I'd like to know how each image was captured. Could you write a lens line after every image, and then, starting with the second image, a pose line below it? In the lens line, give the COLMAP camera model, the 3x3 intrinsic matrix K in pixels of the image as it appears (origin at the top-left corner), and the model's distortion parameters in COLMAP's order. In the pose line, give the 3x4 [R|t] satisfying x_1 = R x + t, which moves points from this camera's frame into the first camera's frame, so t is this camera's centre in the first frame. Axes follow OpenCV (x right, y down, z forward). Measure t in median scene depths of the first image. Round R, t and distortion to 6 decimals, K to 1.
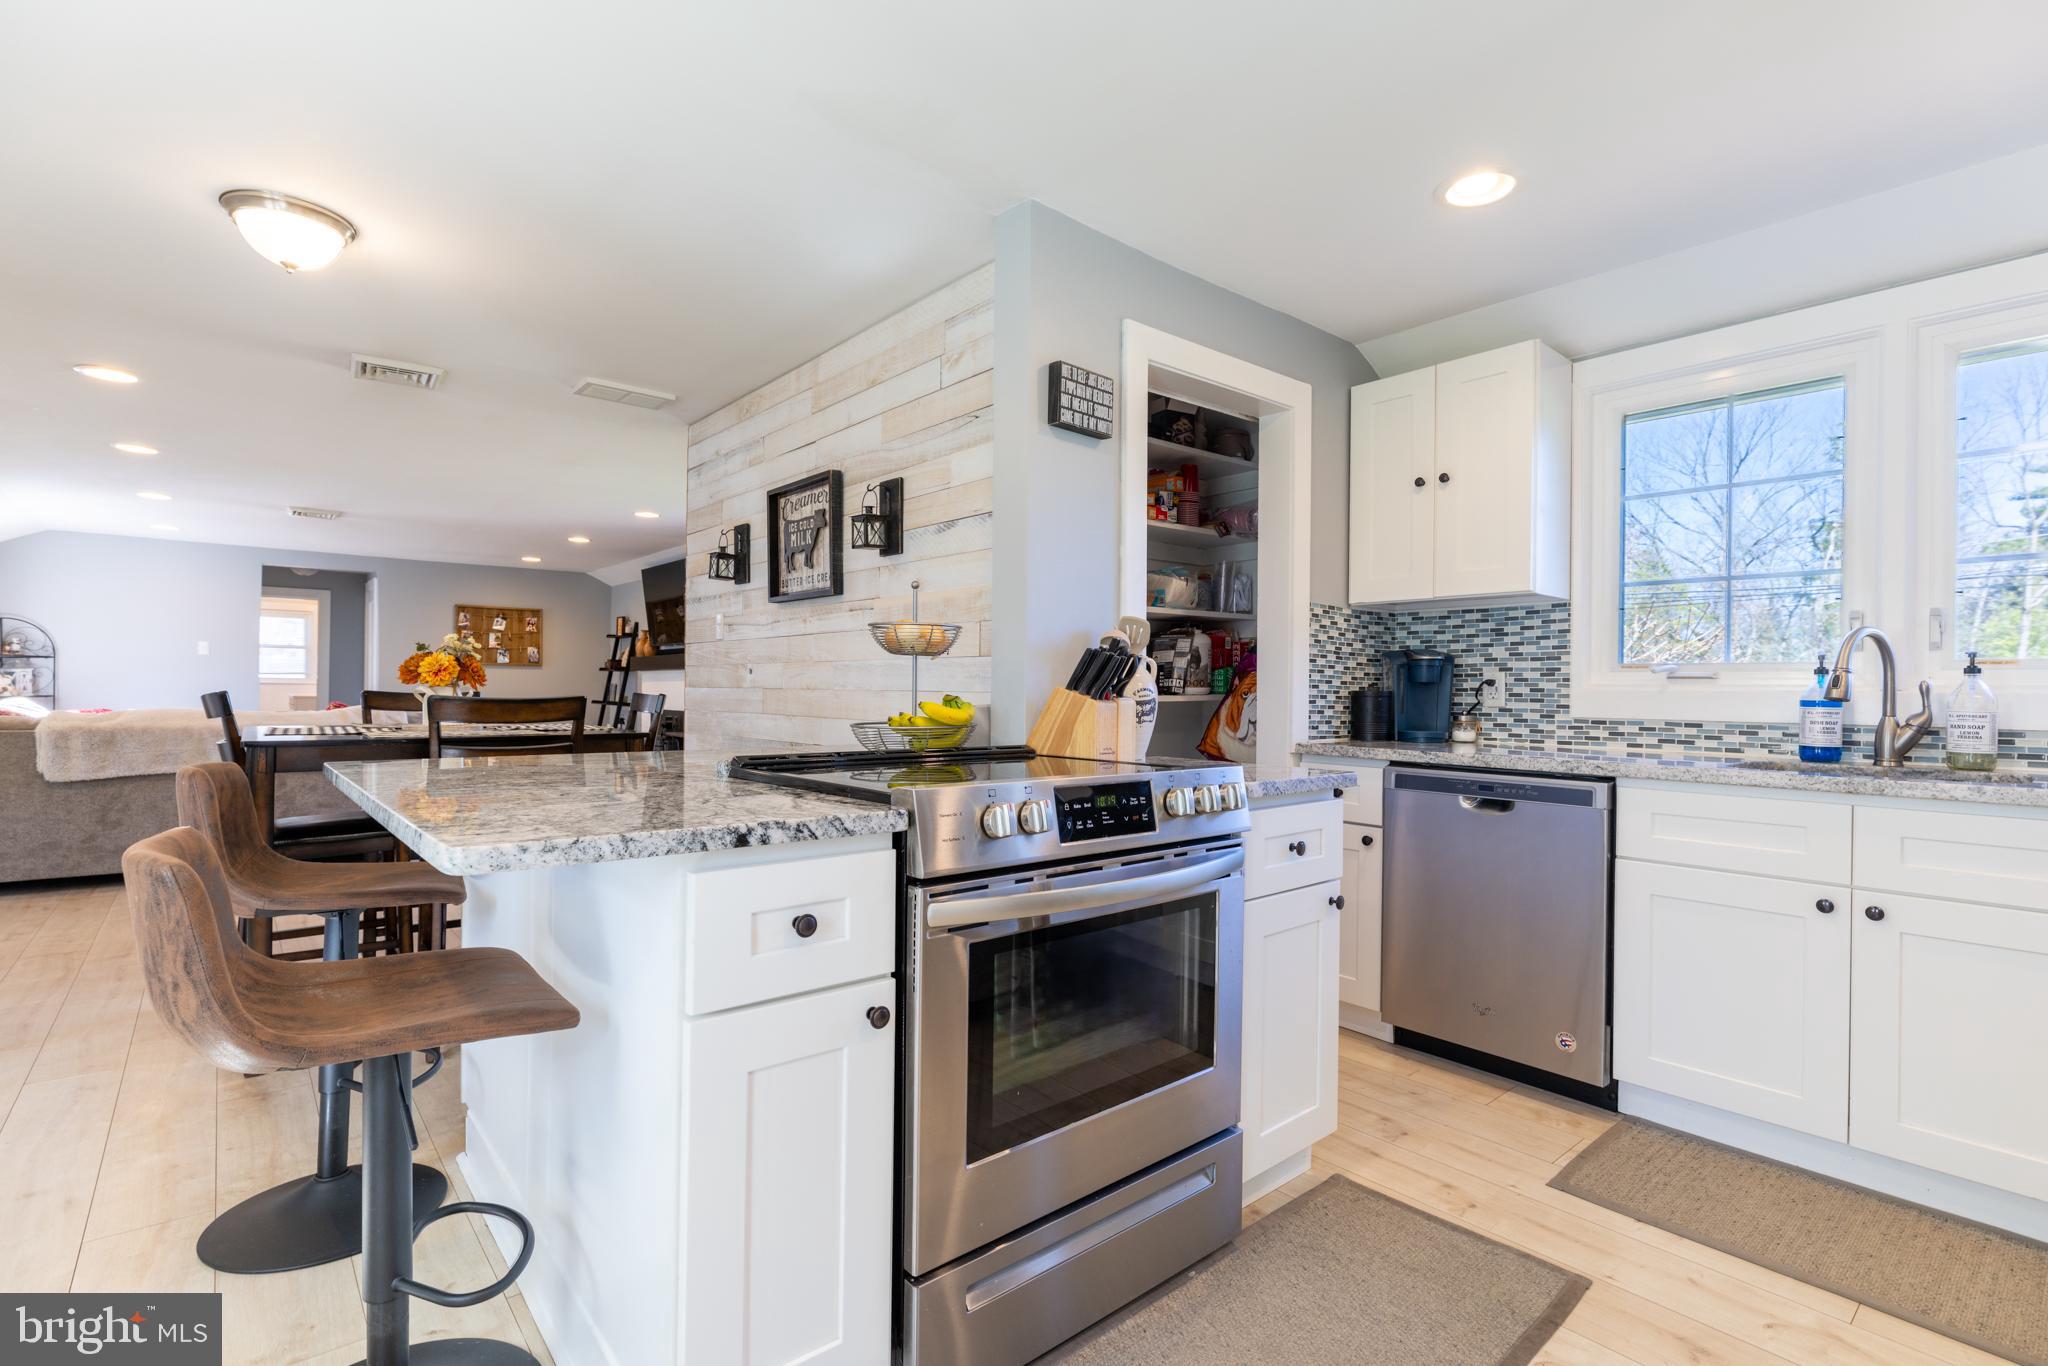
lens RADIAL K [[957.4, 0, 1036.9], [0, 957.4, 686.5], [0, 0, 1]] dist [-0.003452, 0.000845]
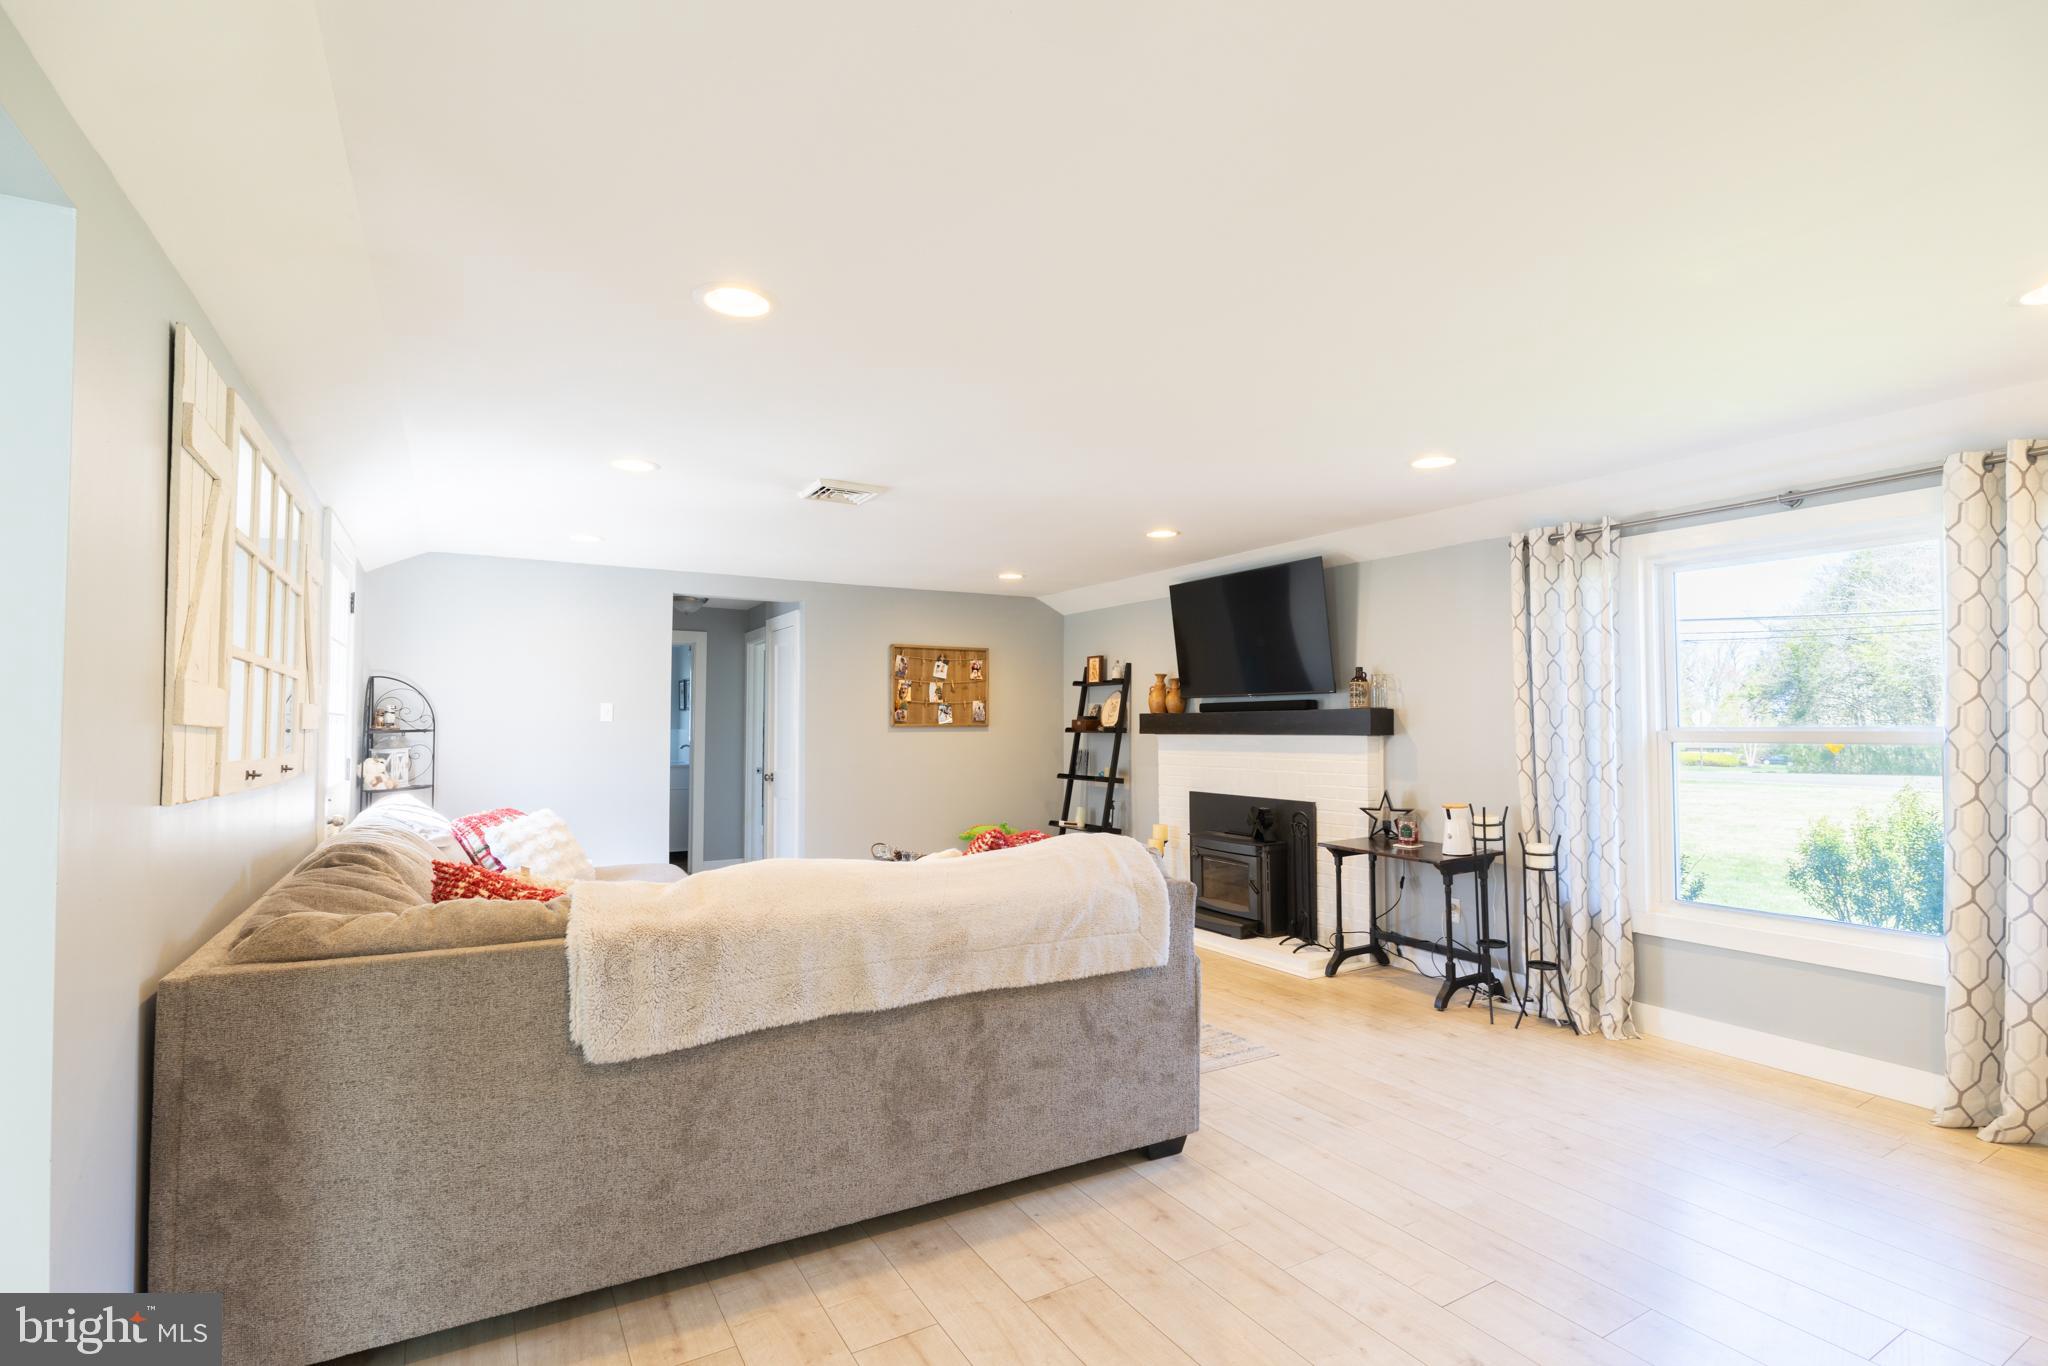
lens RADIAL K [[943.8, 0, 1010.8], [0, 943.8, 684.2], [0, 0, 1]] dist [-0.002909, -0.000129]
pose [[0.984933, -0.020221, -0.171750, -0.497381], [0.013154, 0.999023, -0.042185, -0.030492], [0.172435, 0.039290, 0.984237, 0.393560]]
